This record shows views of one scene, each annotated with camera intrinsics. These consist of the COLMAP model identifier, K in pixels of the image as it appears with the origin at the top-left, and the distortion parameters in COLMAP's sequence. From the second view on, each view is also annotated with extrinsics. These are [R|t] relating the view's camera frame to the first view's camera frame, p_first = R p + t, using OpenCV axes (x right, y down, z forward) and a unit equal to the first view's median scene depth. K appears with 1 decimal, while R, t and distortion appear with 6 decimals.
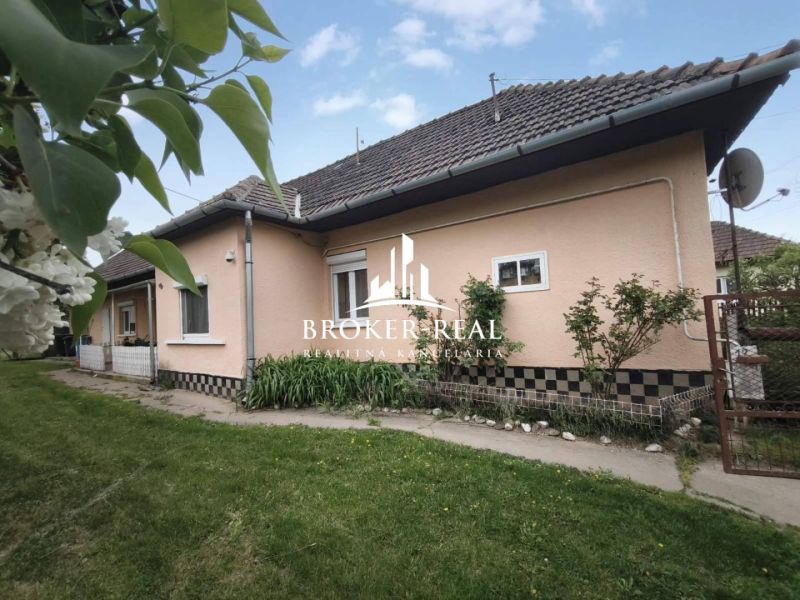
lens RADIAL K [[330.6, 0, 400.0], [0, 330.6, 300.1], [0, 0, 1]] dist [-0.009652, -0.000028]
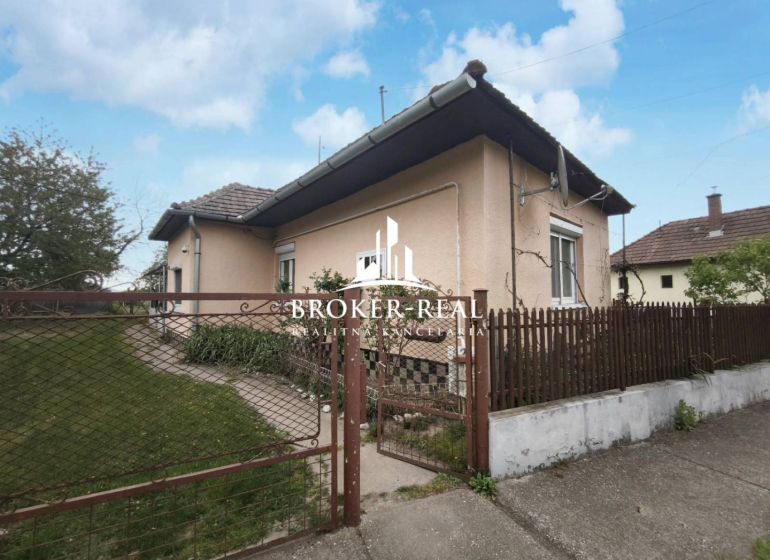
lens RADIAL K [[319.4, 0, 384.7], [0, 319.4, 280.7], [0, 0, 1]] dist [0.000895, 0.000015]
pose [[0.960267, 0.038555, -0.276408, 0.652858], [-0.037288, 0.999256, 0.009841, -0.043941], [0.276582, 0.000857, 0.960990, -0.037235]]
